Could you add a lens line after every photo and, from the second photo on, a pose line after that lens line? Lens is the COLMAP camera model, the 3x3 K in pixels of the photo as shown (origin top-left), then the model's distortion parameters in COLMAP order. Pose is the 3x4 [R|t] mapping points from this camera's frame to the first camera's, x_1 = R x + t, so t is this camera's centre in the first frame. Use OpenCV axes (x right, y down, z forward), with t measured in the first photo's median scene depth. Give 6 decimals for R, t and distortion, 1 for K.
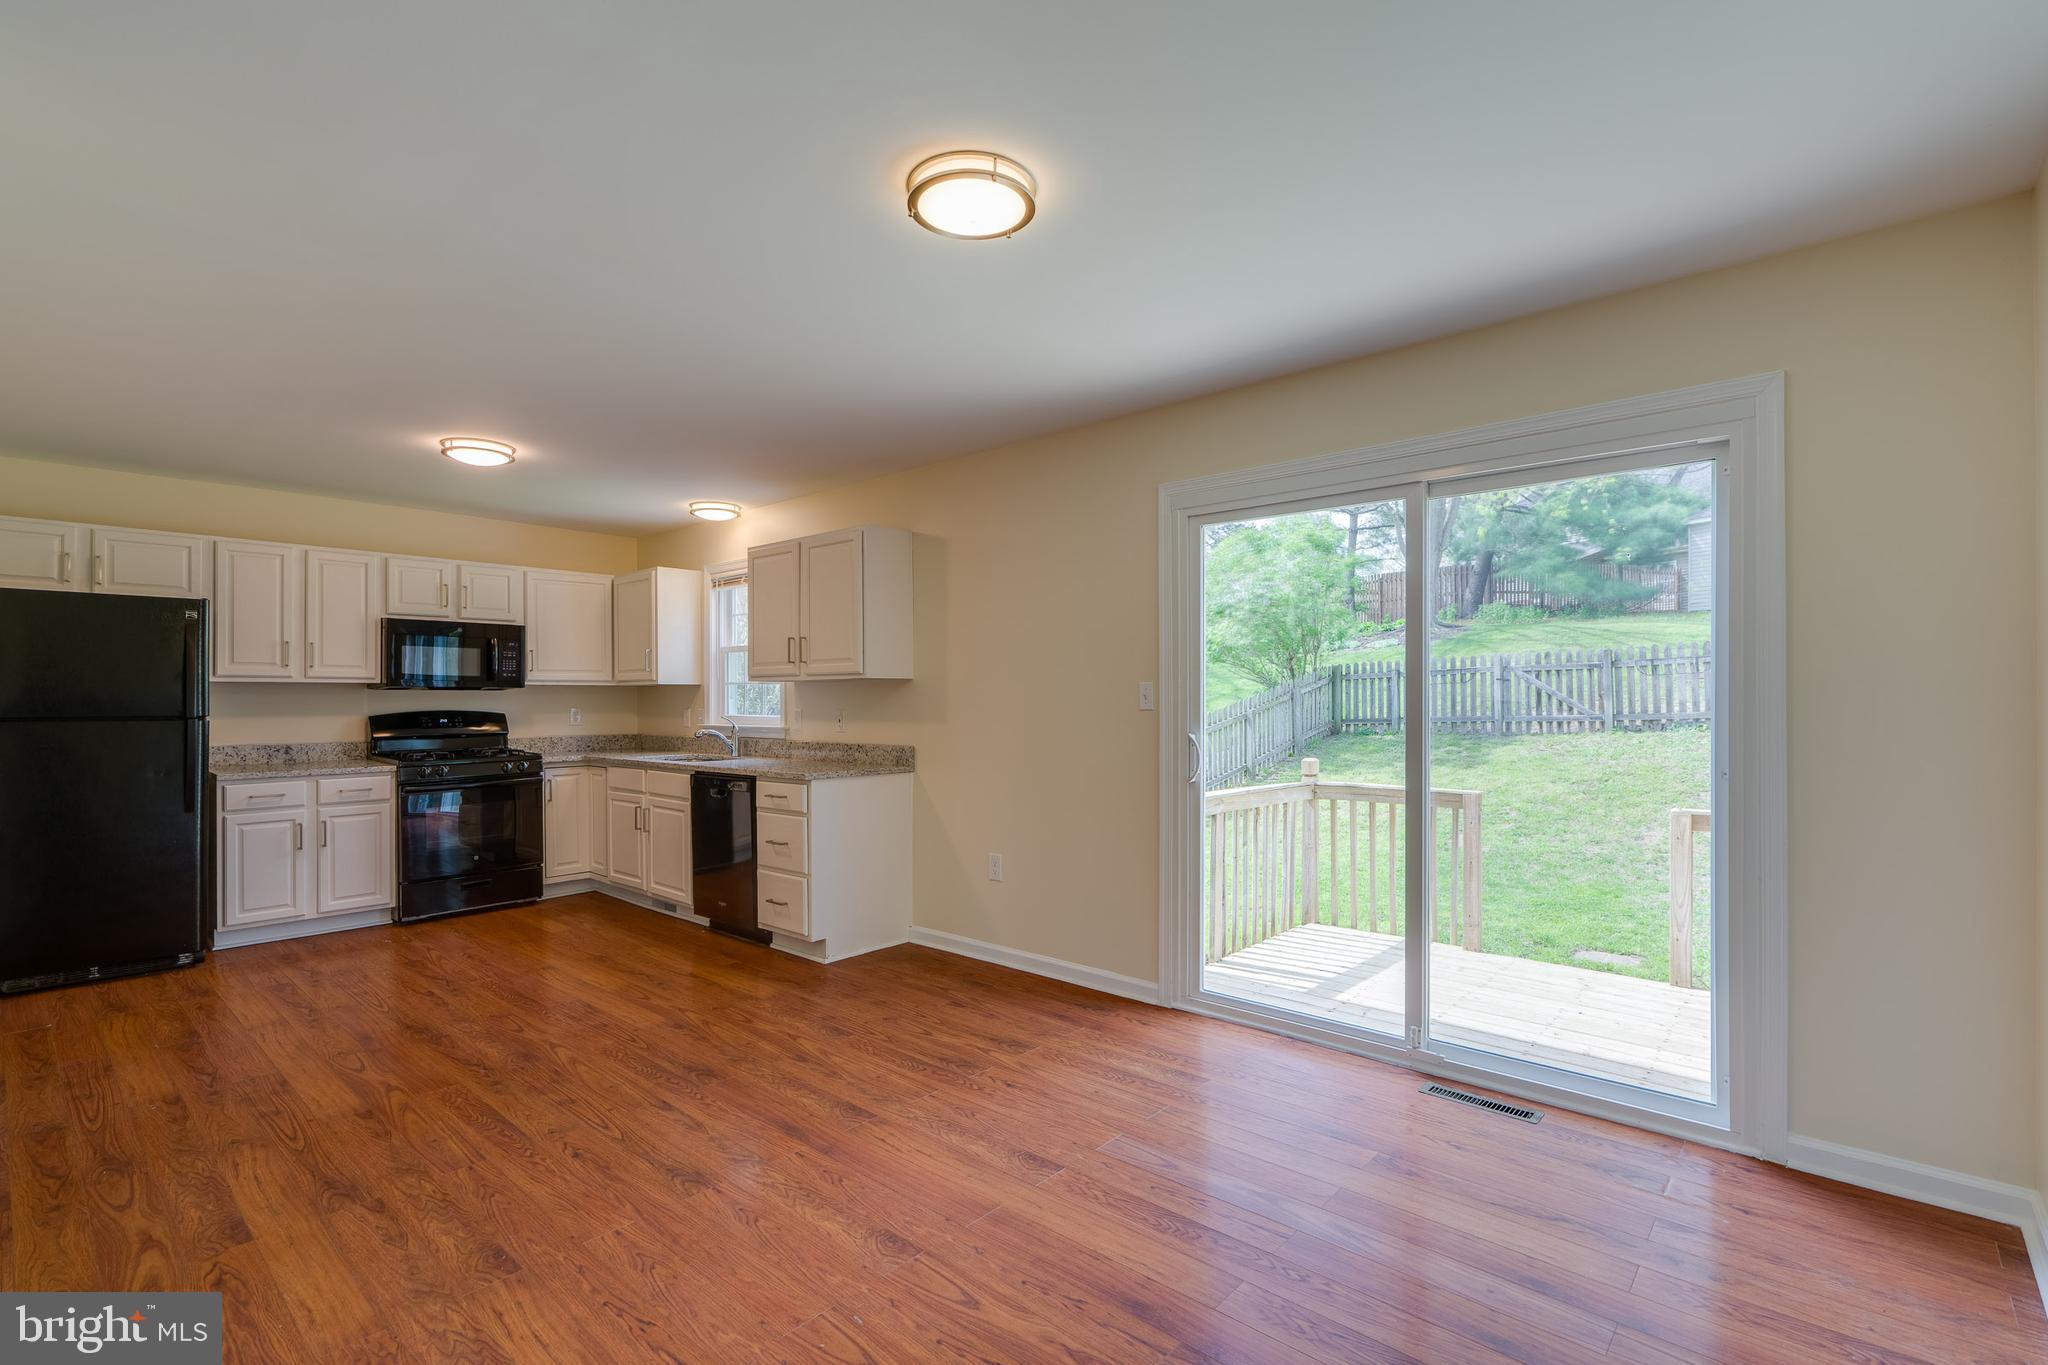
lens RADIAL K [[929.9, 0, 1027.6], [0, 929.9, 695.3], [0, 0, 1]] dist [-0.003042, 0.000920]
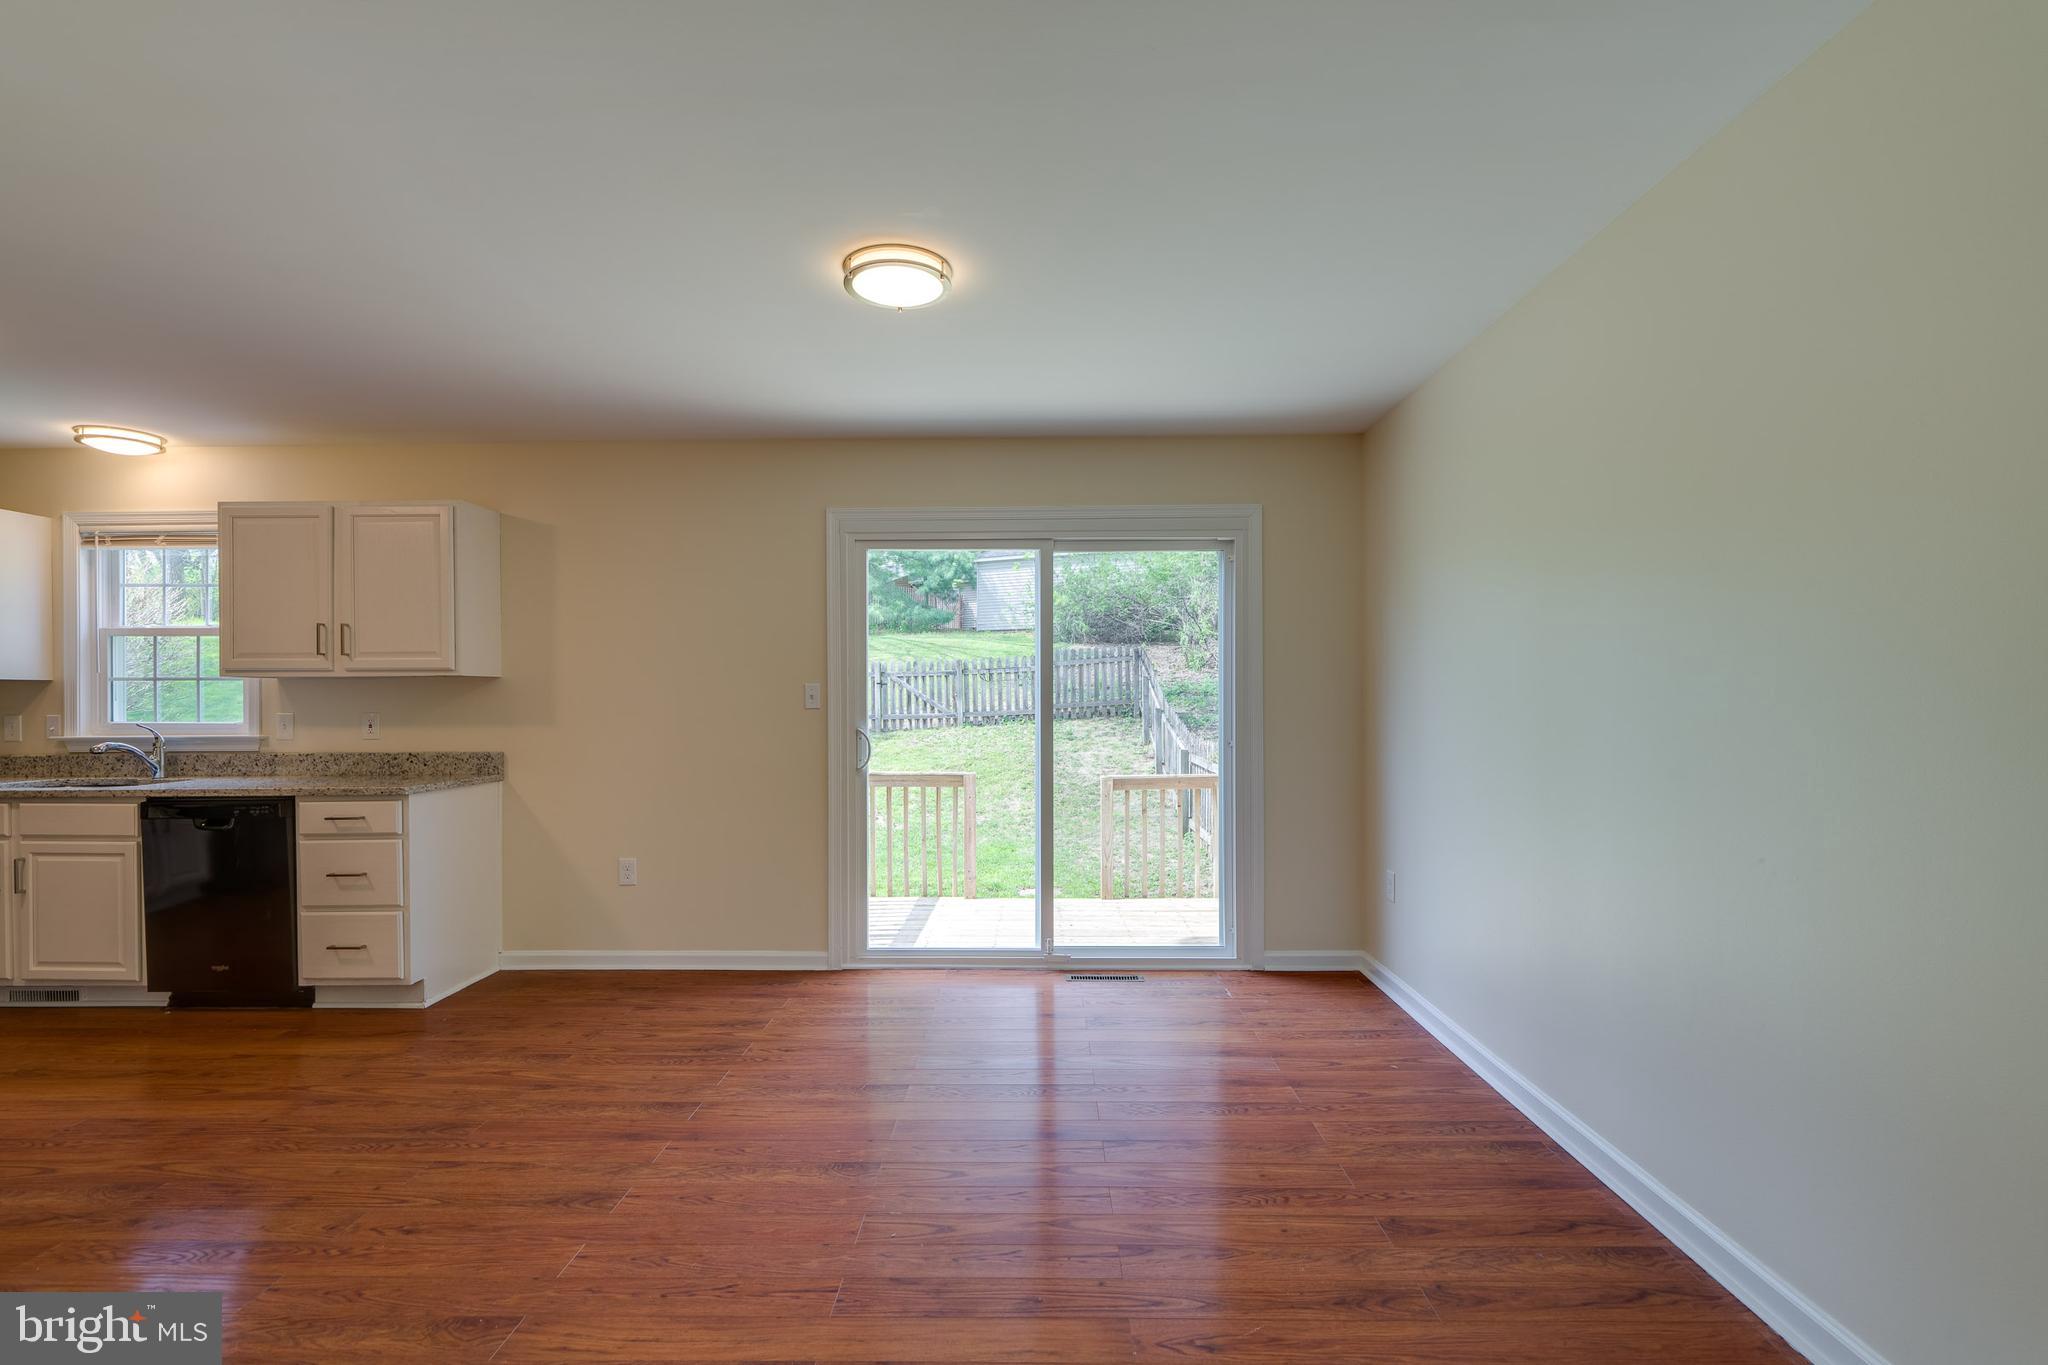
lens RADIAL K [[929.9, 0, 1018.2], [0, 929.9, 701.8], [0, 0, 1]] dist [-0.003042, 0.000920]
pose [[0.763324, -0.003208, 0.646008, -0.350336], [0.000229, 0.999989, 0.004694, 0.002245], [-0.646016, -0.003435, 0.763316, -0.007423]]
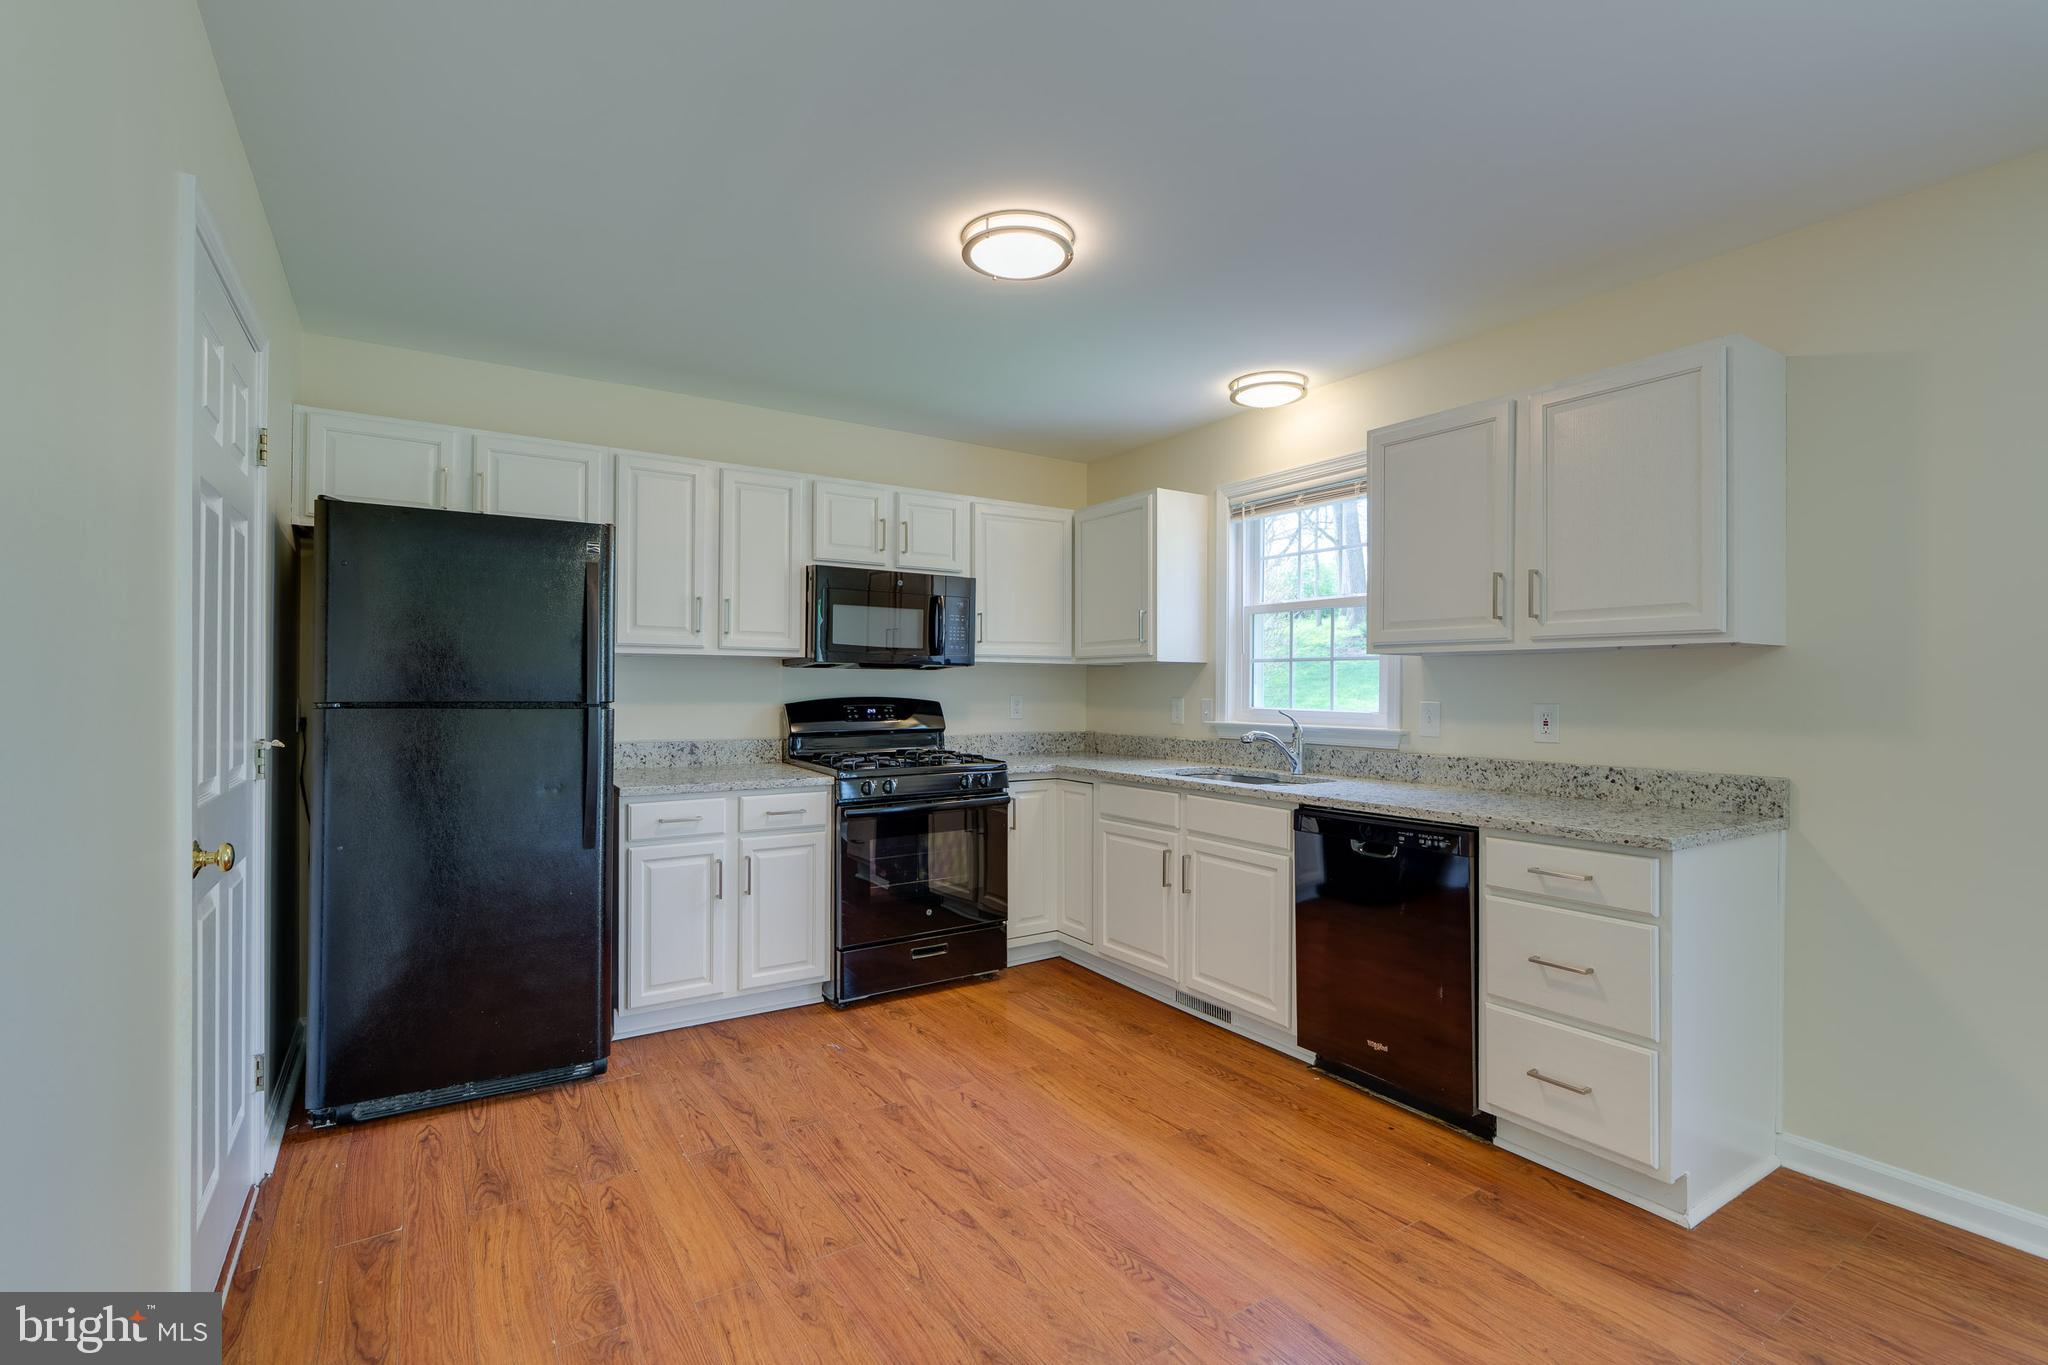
lens RADIAL K [[929.9, 0, 1028.2], [0, 929.9, 685.0], [0, 0, 1]] dist [-0.003042, 0.000920]
pose [[0.965489, 0.008238, -0.260314, -0.425176], [-0.007916, 0.999966, 0.002287, 0.006192], [0.260324, -0.000148, 0.965521, 0.437819]]
